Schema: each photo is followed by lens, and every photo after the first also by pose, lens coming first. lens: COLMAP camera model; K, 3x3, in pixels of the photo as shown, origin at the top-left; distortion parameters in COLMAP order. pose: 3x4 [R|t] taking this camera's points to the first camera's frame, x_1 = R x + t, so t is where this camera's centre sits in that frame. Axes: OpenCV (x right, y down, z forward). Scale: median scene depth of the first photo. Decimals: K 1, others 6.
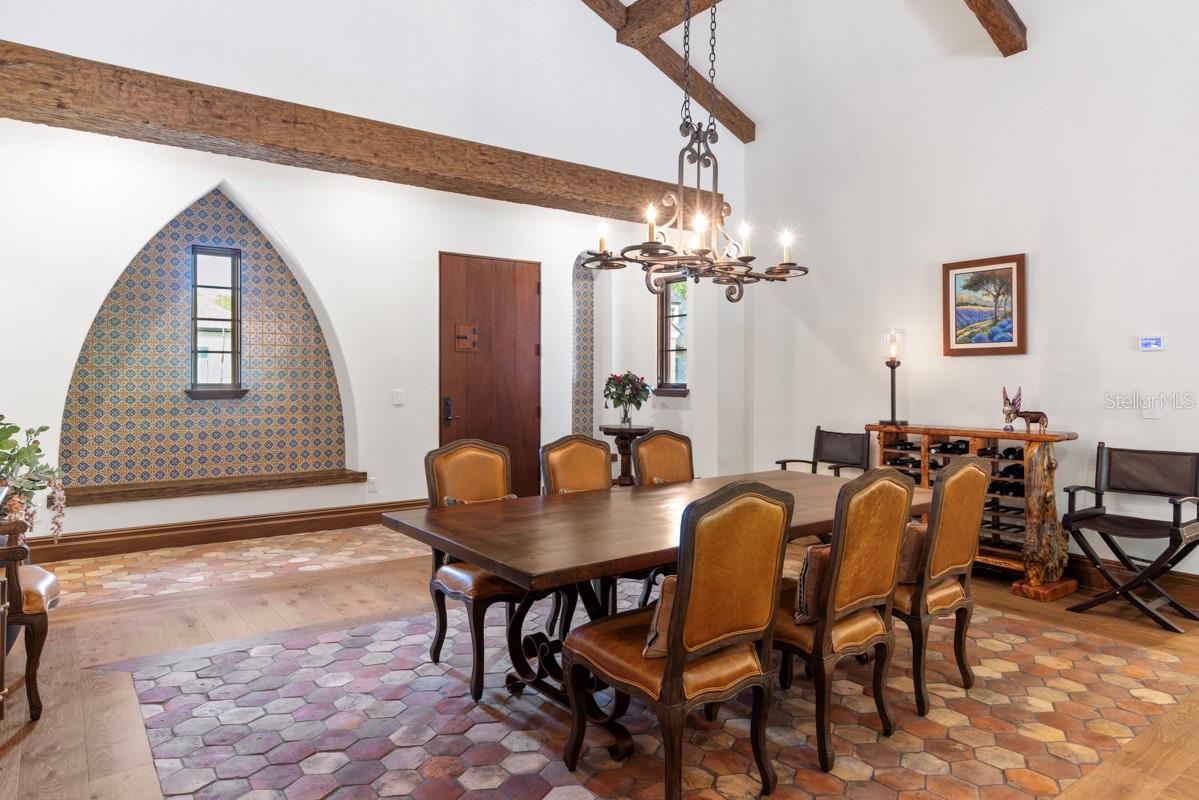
lens RADIAL K [[730.6, 0, 602.0], [0, 730.6, 390.4], [0, 0, 1]] dist [-0.008181, -0.000910]
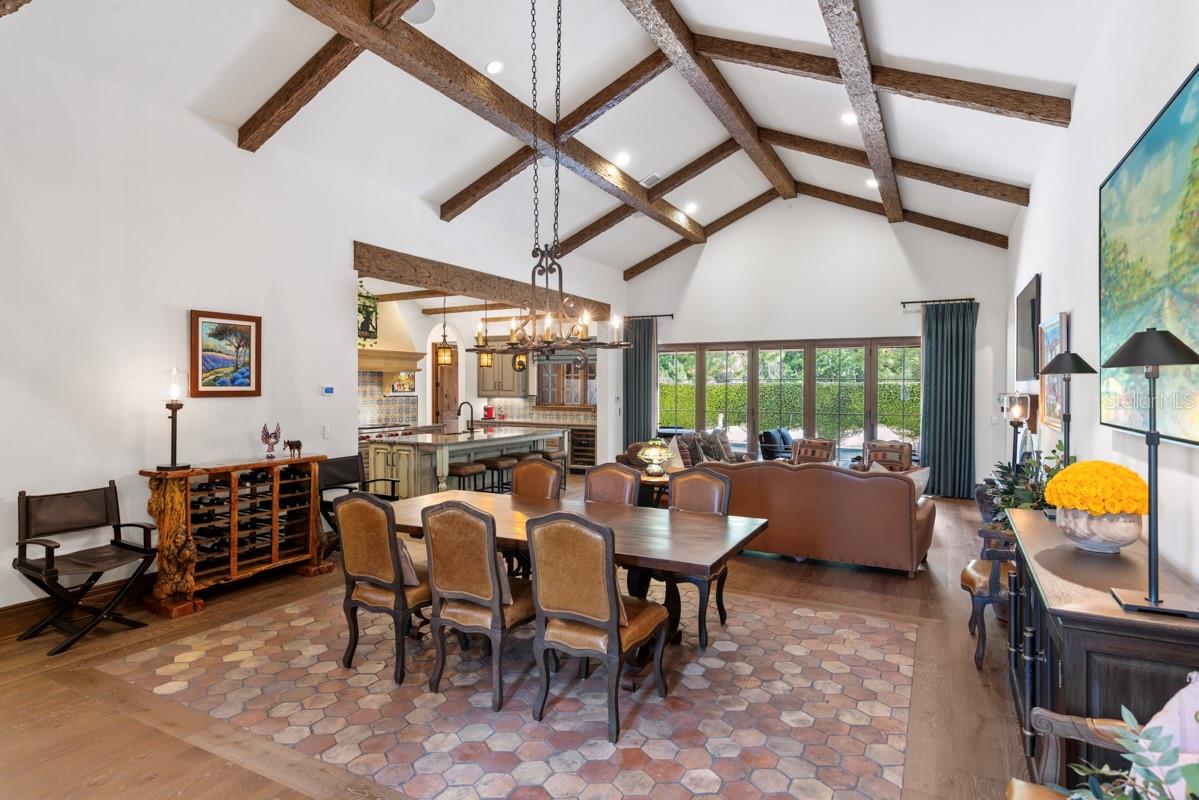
lens RADIAL K [[641.6, 0, 598.6], [0, 641.6, 394.1], [0, 0, 1]] dist [-0.000797, 0.000254]
pose [[-0.434697, -0.018236, 0.900392, -0.654268], [0.003553, 0.999752, 0.021963, -0.074205], [-0.900570, 0.012747, -0.434524, 0.925518]]
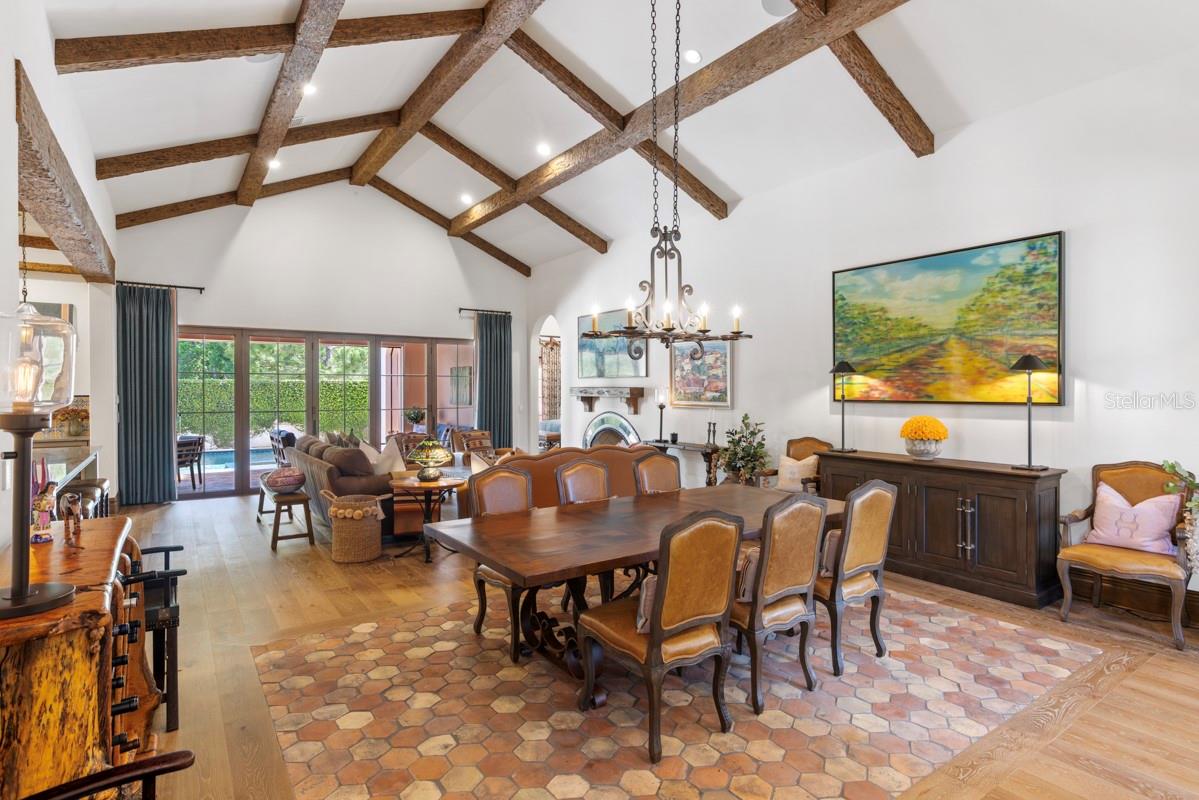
lens RADIAL K [[623.2, 0, 600.6], [0, 623.2, 394.3], [0, 0, 1]] dist [-0.000085, -0.001100]
pose [[-0.999837, -0.008215, 0.016100, 0.165010], [-0.007876, 0.999748, 0.021017, -0.060261], [-0.016269, 0.020887, -0.999649, 1.377422]]
